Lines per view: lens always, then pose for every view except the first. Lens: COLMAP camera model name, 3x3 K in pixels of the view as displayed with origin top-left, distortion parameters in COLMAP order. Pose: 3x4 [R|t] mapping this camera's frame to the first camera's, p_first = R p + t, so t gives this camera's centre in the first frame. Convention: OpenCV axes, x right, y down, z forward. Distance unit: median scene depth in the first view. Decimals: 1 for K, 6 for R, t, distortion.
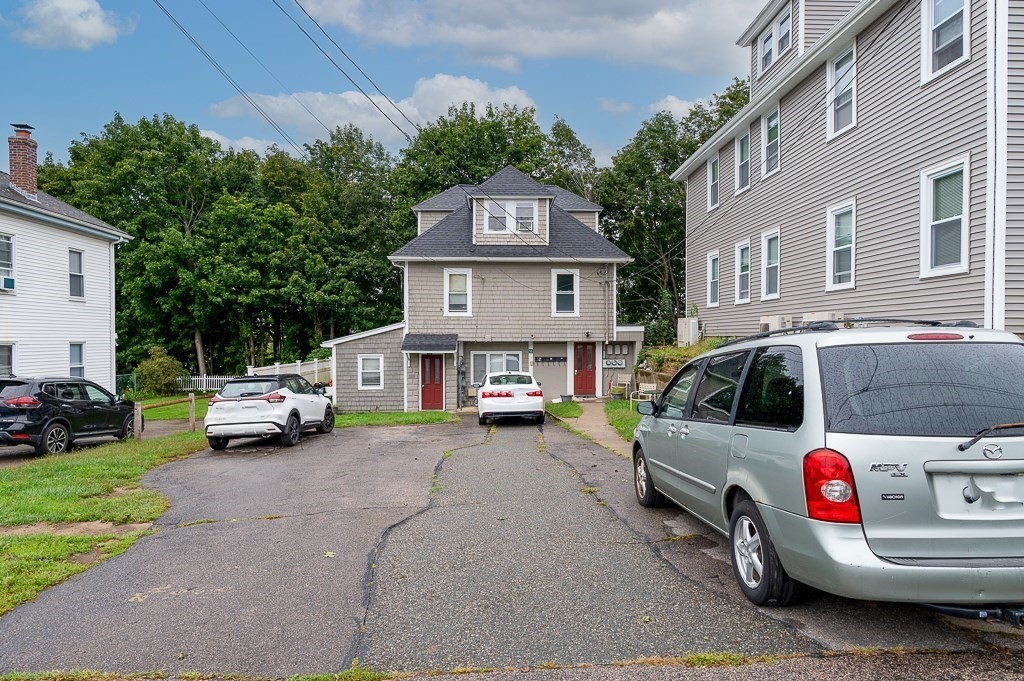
lens RADIAL K [[648.0, 0, 512.0], [0, 648.0, 340.5], [0, 0, 1]] dist [0.004445, 0.001460]
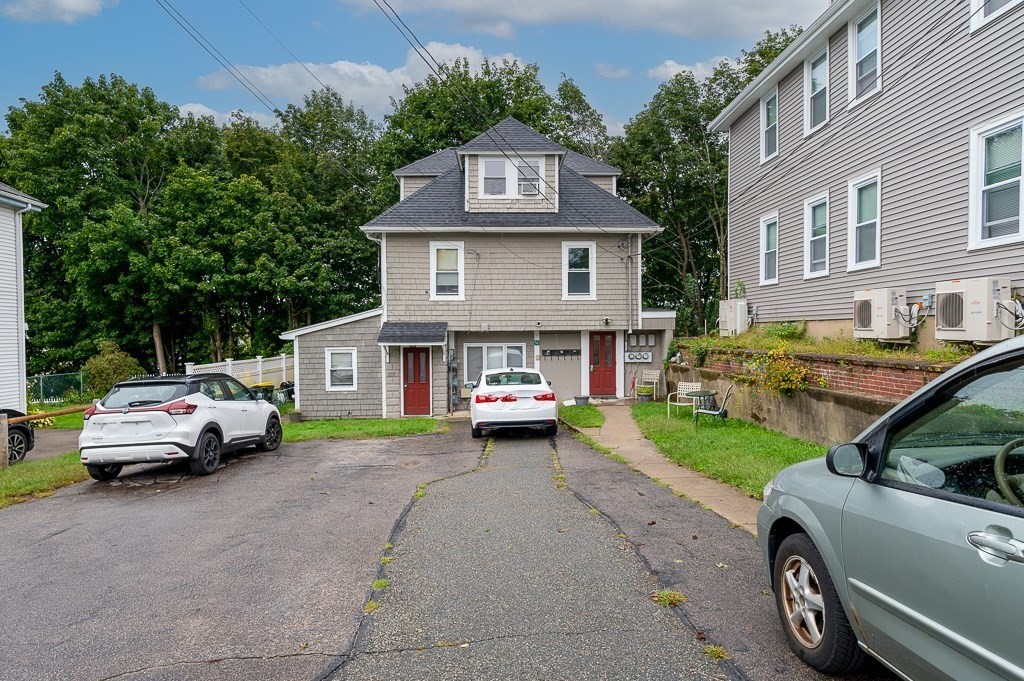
lens RADIAL K [[648.0, 0, 512.0], [0, 648.0, 340.5], [0, 0, 1]] dist [0.004445, 0.001460]
pose [[0.999983, -0.005806, -0.000395, -0.002035], [0.005808, 0.999957, 0.007221, 0.007561], [0.000353, -0.007223, 0.999974, 0.182635]]
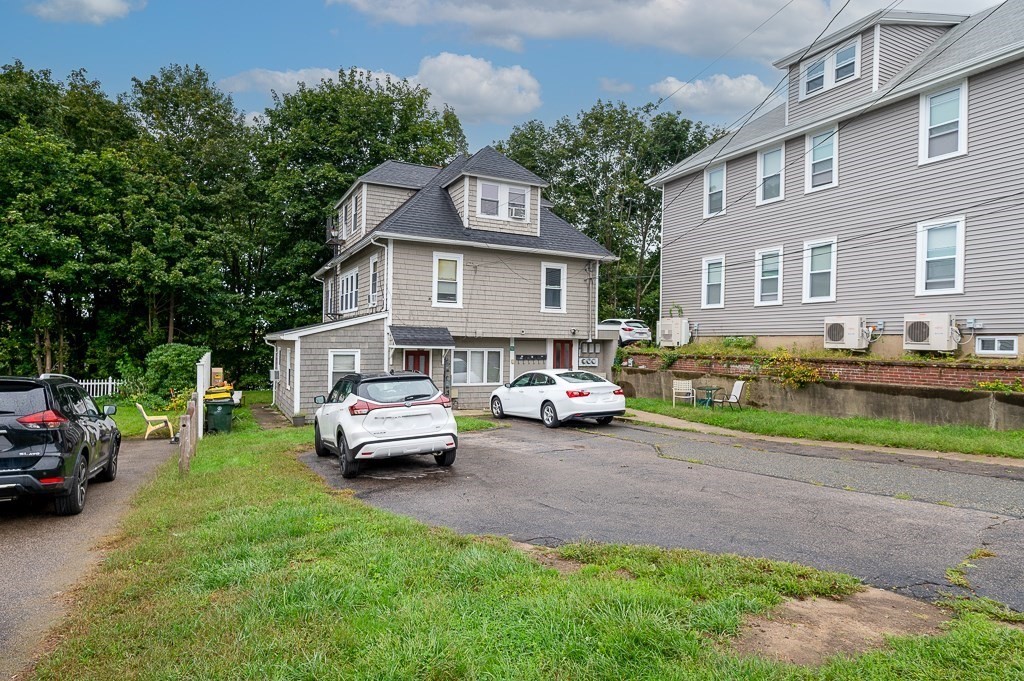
lens RADIAL K [[627.8, 0, 512.0], [0, 627.8, 340.5], [0, 0, 1]] dist [0.003935, 0.000964]
pose [[0.891936, 0.018987, 0.451763, -0.385213], [-0.015041, 0.999811, -0.012326, 0.016344], [-0.451911, 0.004199, 0.892053, 0.199915]]
